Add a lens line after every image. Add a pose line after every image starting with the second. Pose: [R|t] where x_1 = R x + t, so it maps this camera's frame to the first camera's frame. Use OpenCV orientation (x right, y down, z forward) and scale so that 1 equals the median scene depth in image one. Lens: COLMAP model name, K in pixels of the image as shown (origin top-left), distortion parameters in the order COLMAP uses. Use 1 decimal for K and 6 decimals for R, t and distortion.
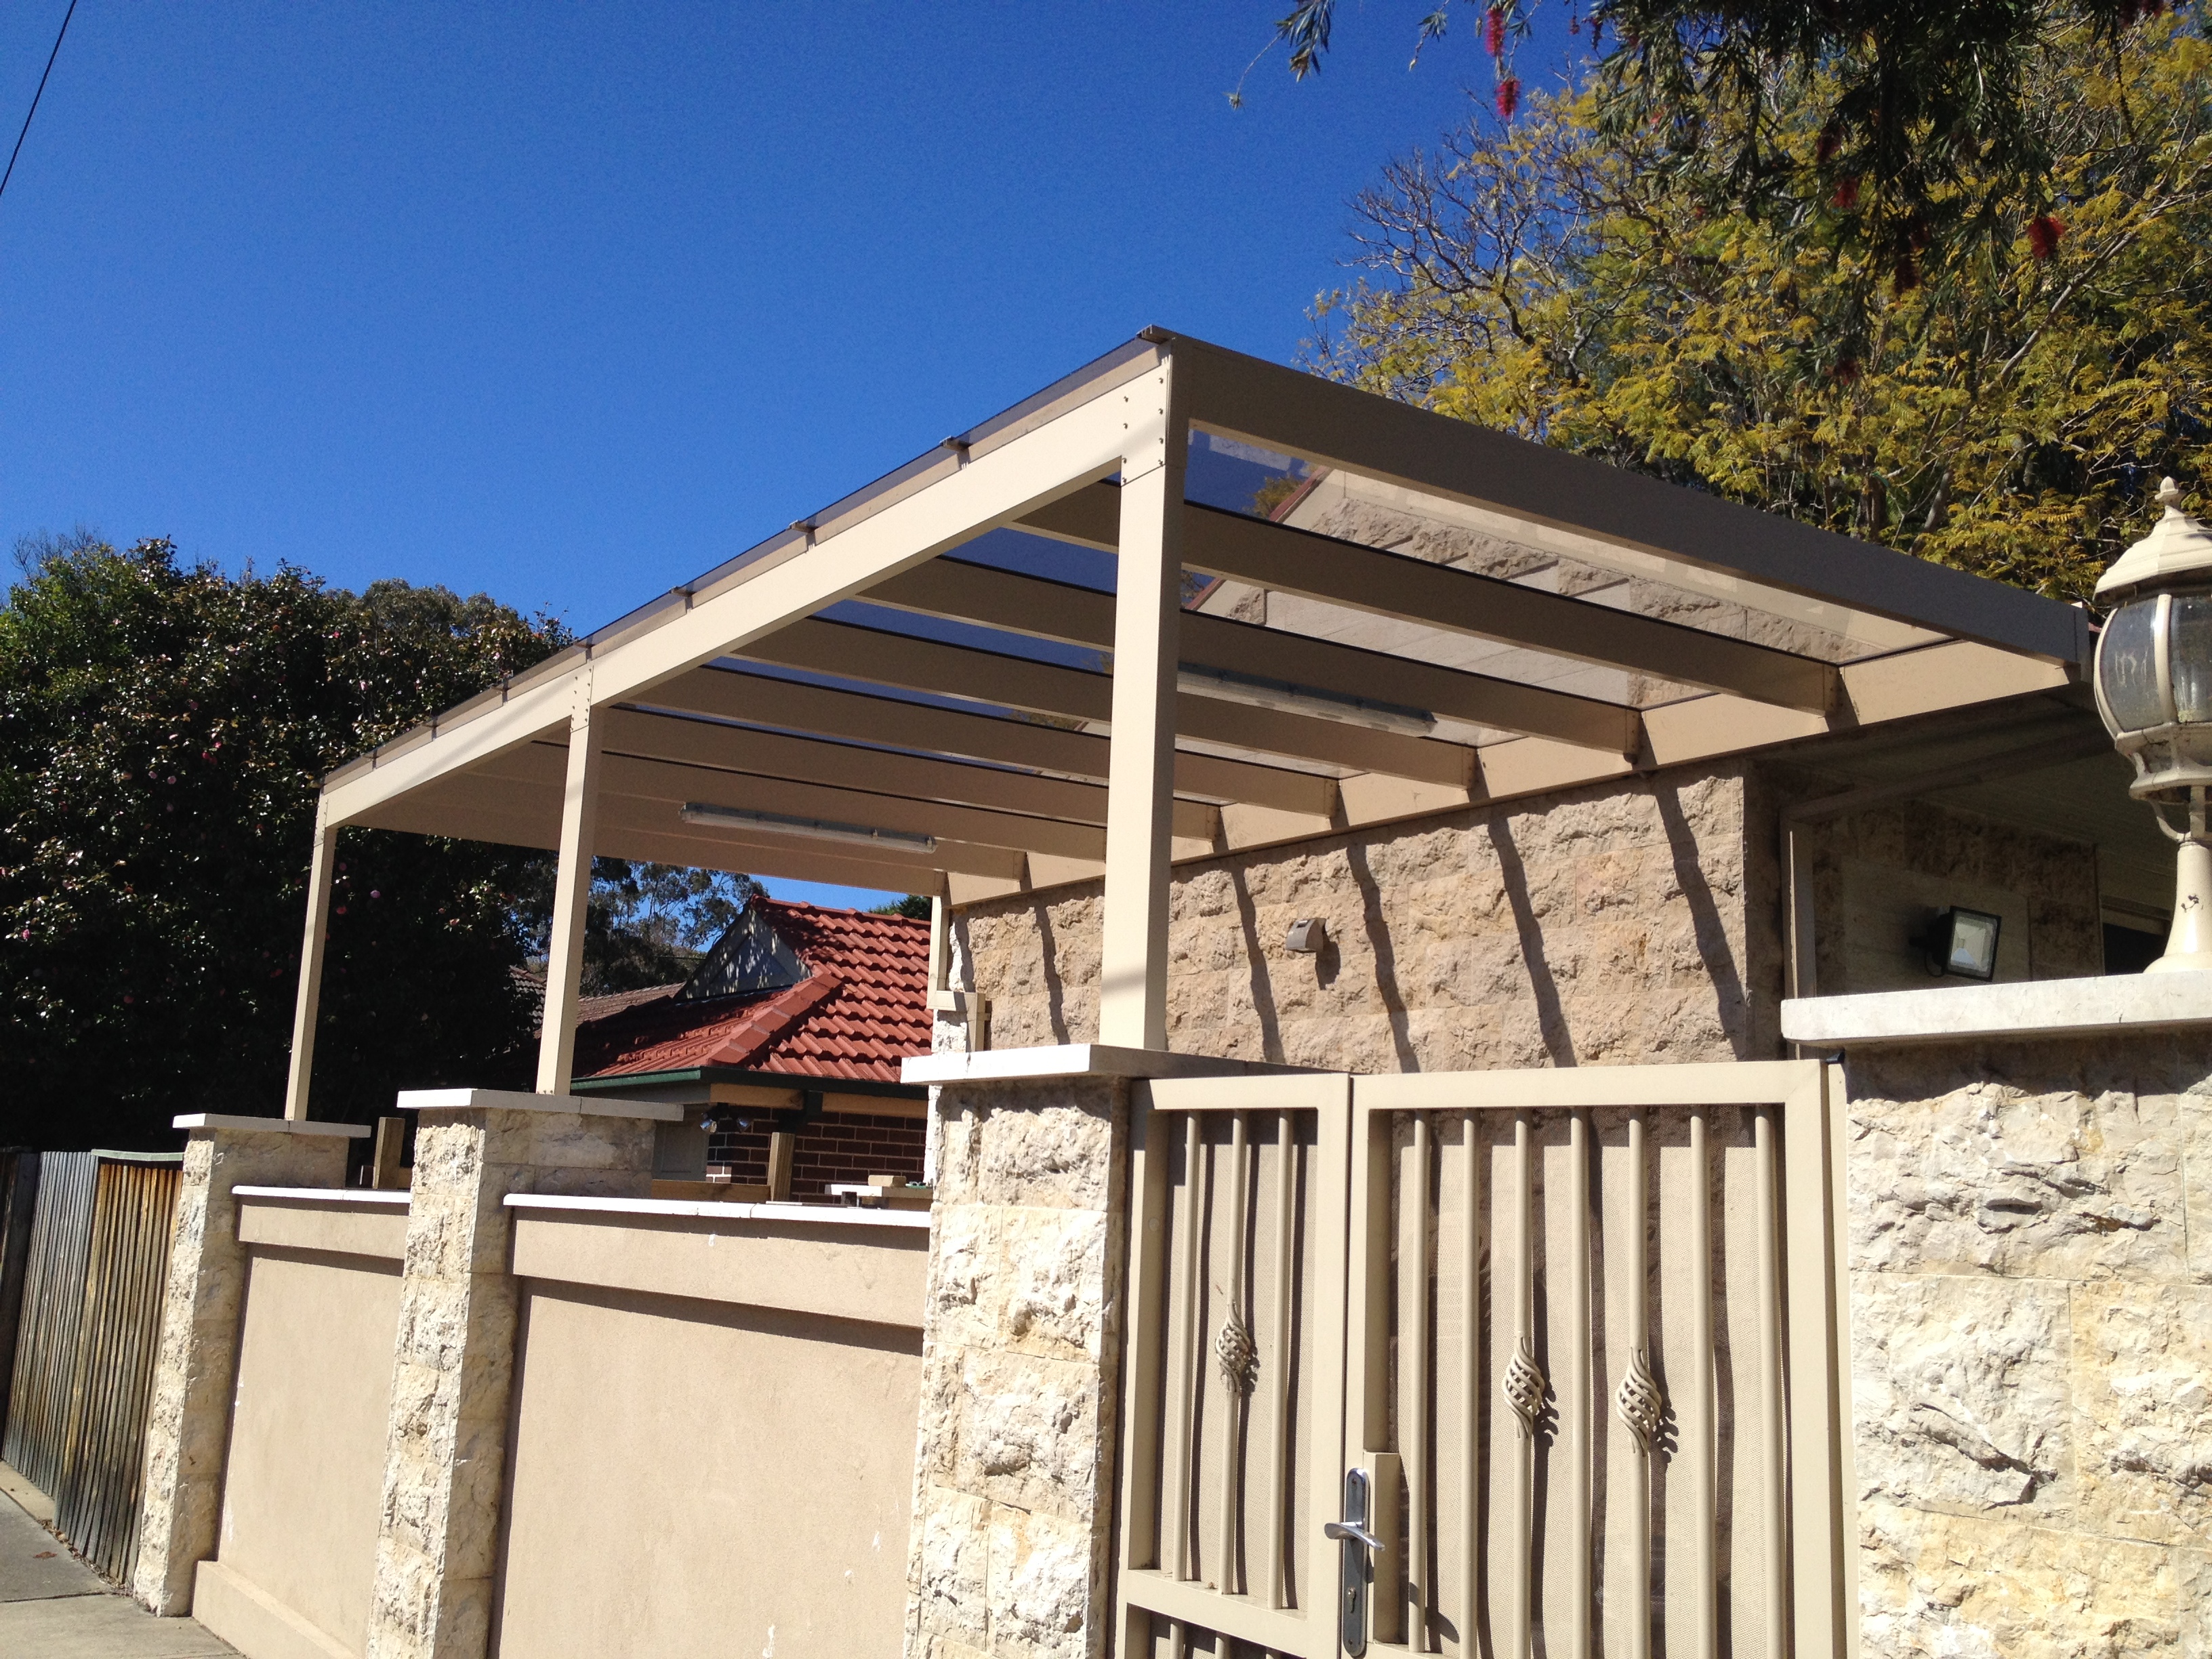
lens RADIAL K [[2157.3, 0, 1106.0], [0, 2157.3, 829.5], [0, 0, 1]] dist [0.107917, -0.252556]
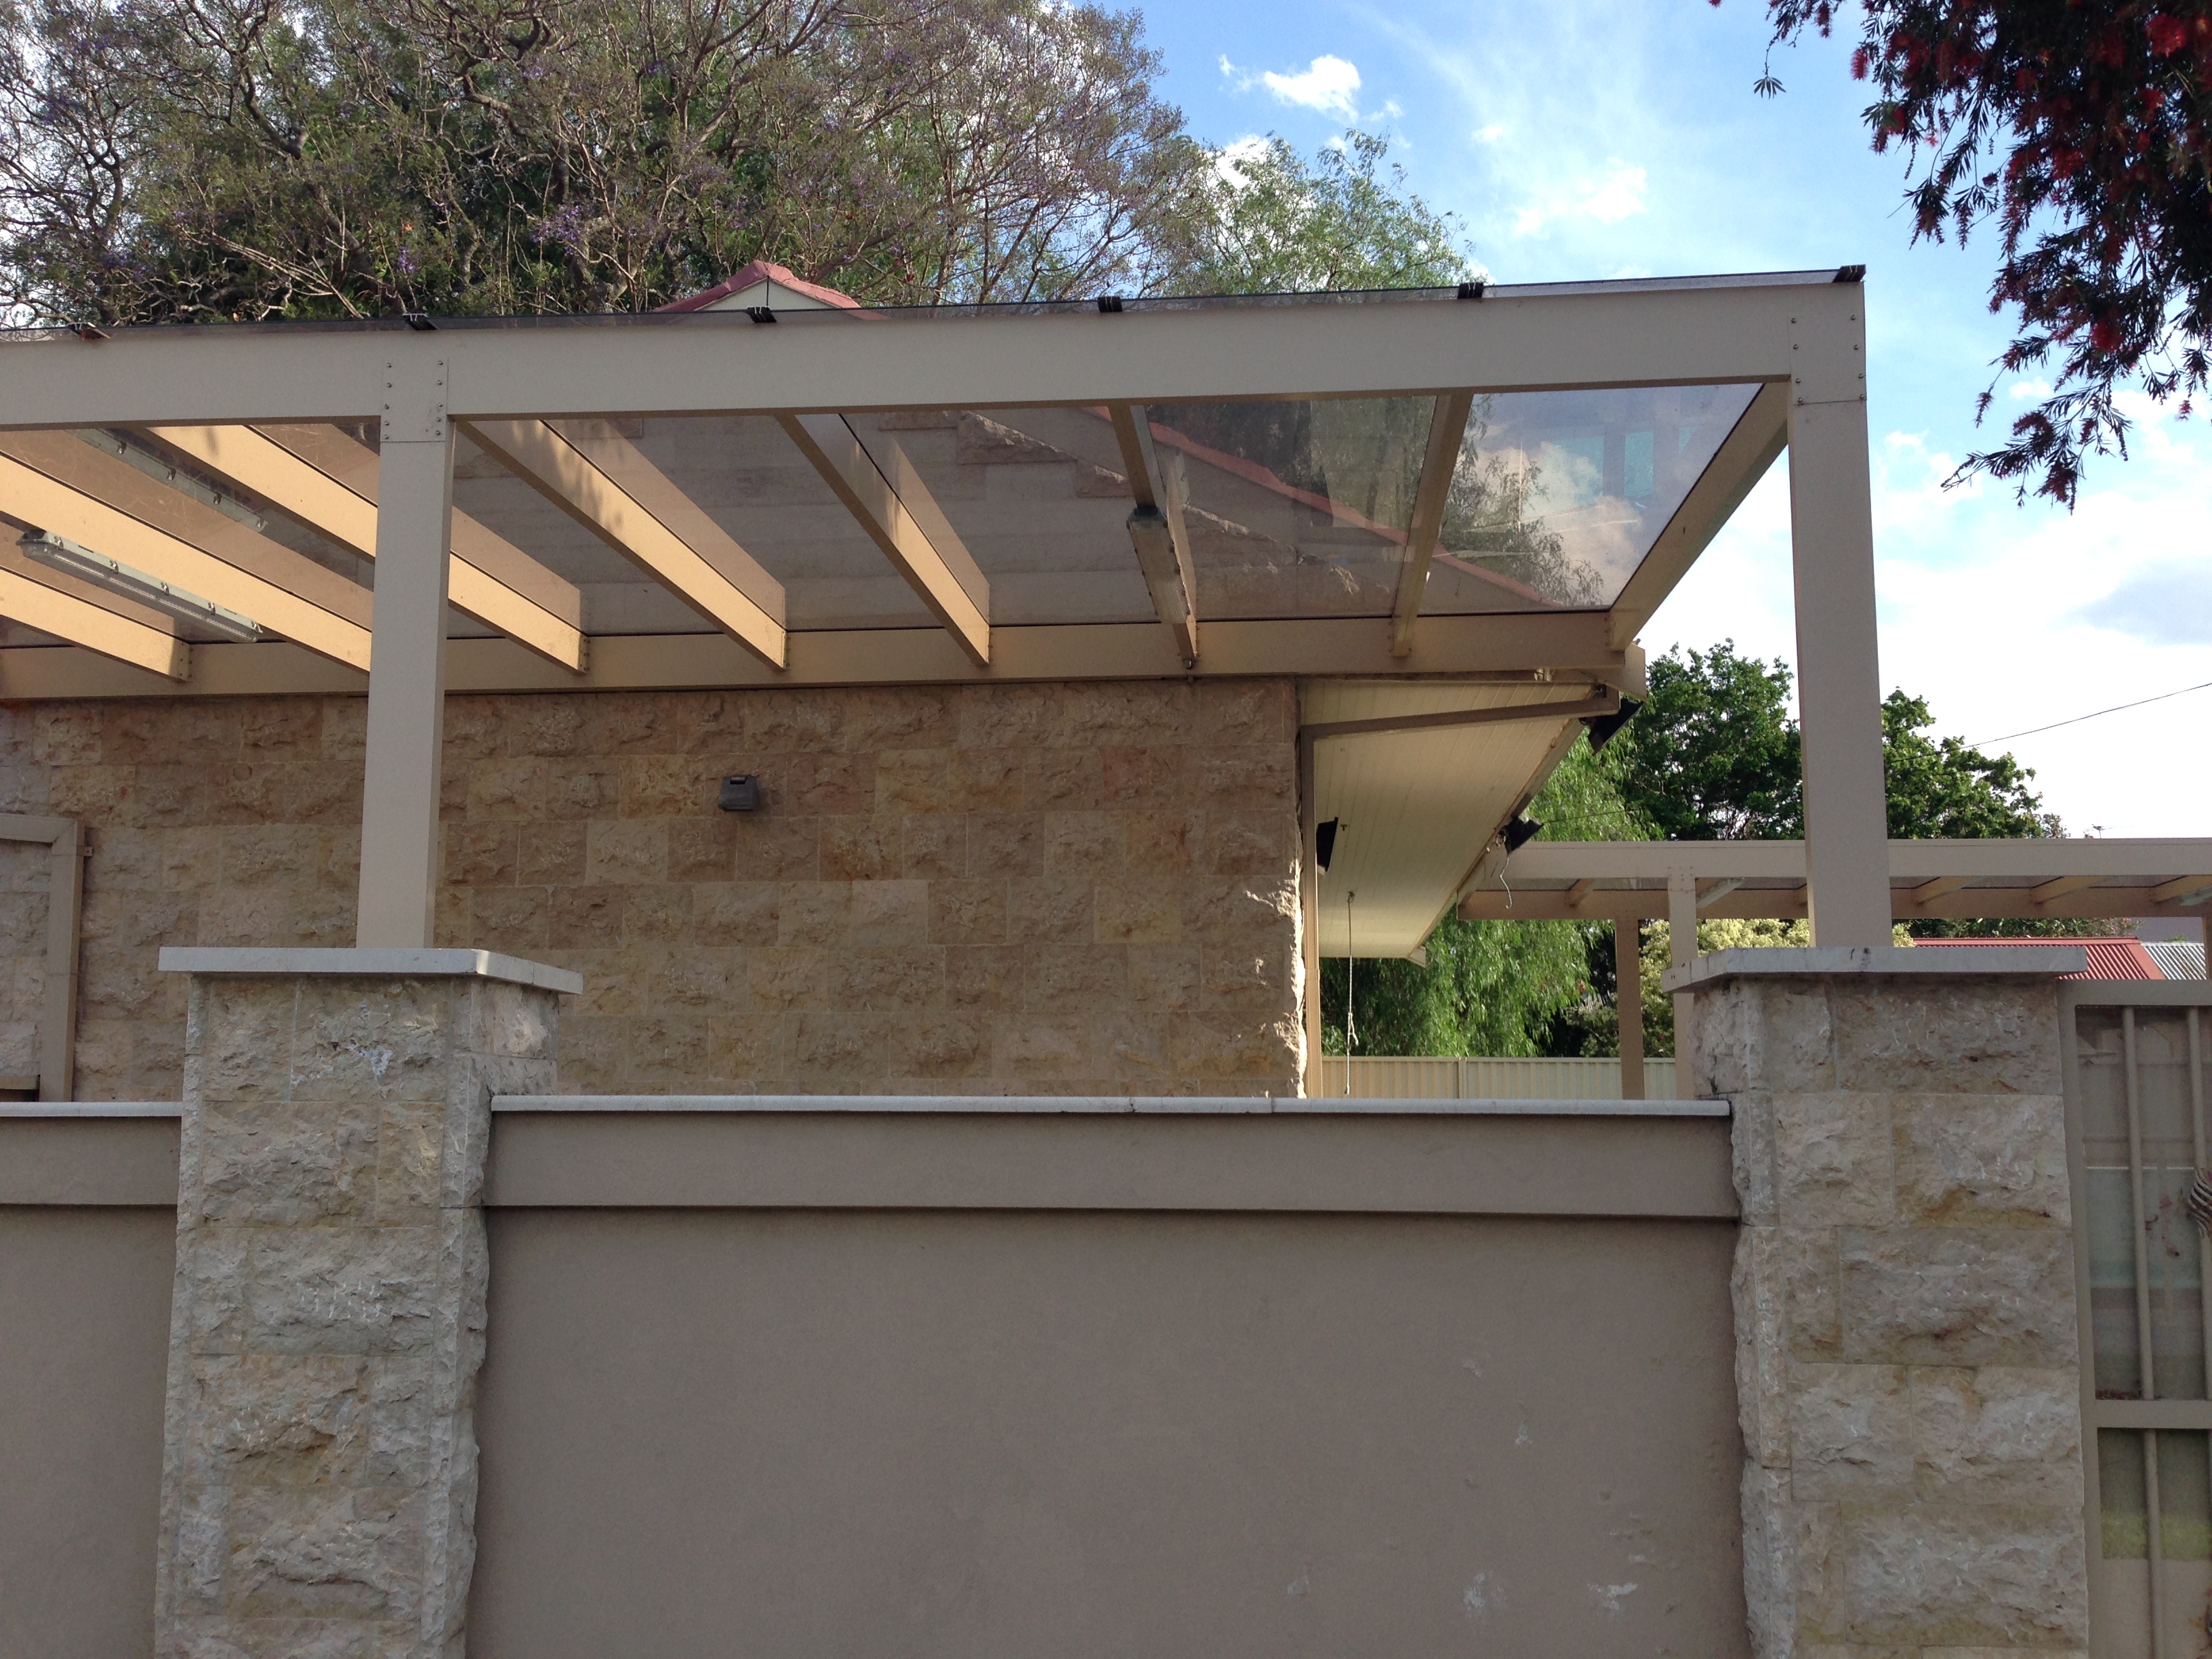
lens RADIAL K [[2068.7, 0, 1106.0], [0, 2068.7, 829.5], [0, 0, 1]] dist [0.128355, -0.132561]
pose [[0.636612, 0.065286, 0.768416, -0.500289], [-0.113500, 0.993491, 0.009623, 0.038370], [-0.762786, -0.093341, 0.639879, 0.307832]]
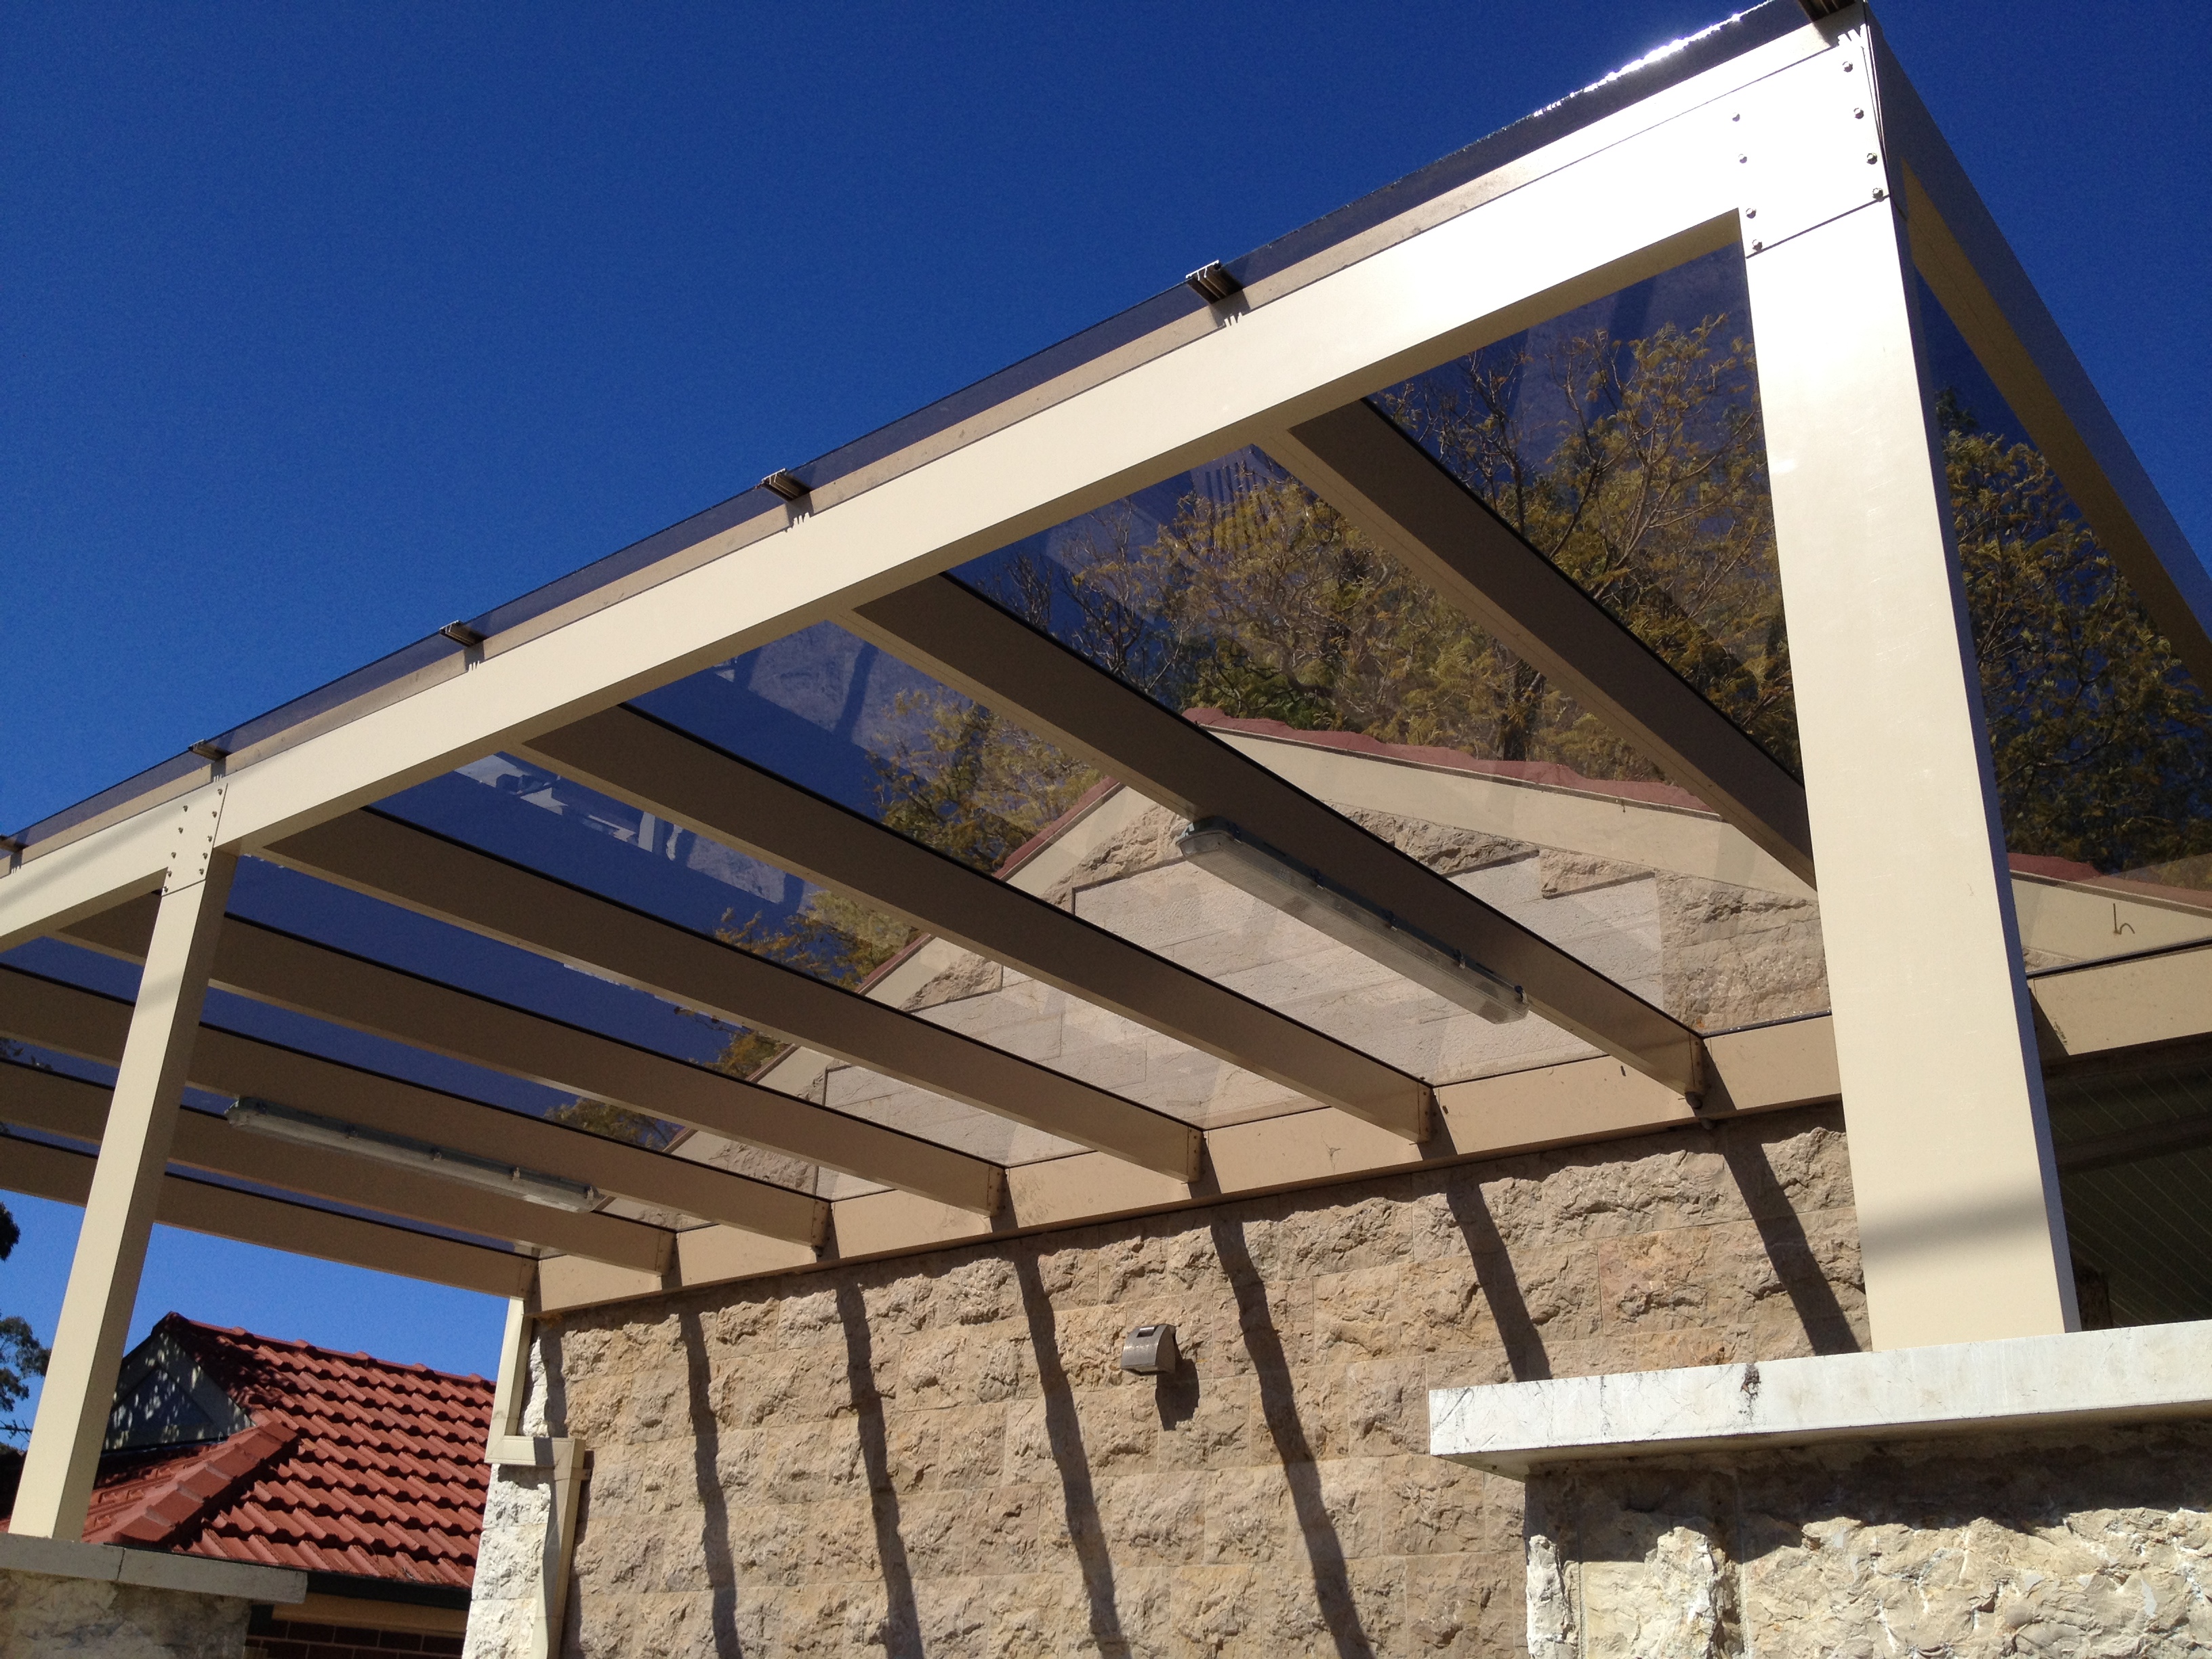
lens RADIAL K [[2104.9, 0, 1128.0], [0, 2104.9, 804.9], [0, 0, 1]] dist [0.133111, -0.291174]
pose [[0.952705, 0.117935, 0.280081, -0.132960], [-0.046543, 0.967379, -0.249022, 0.050587], [-0.300313, 0.224209, 0.927115, 0.317063]]
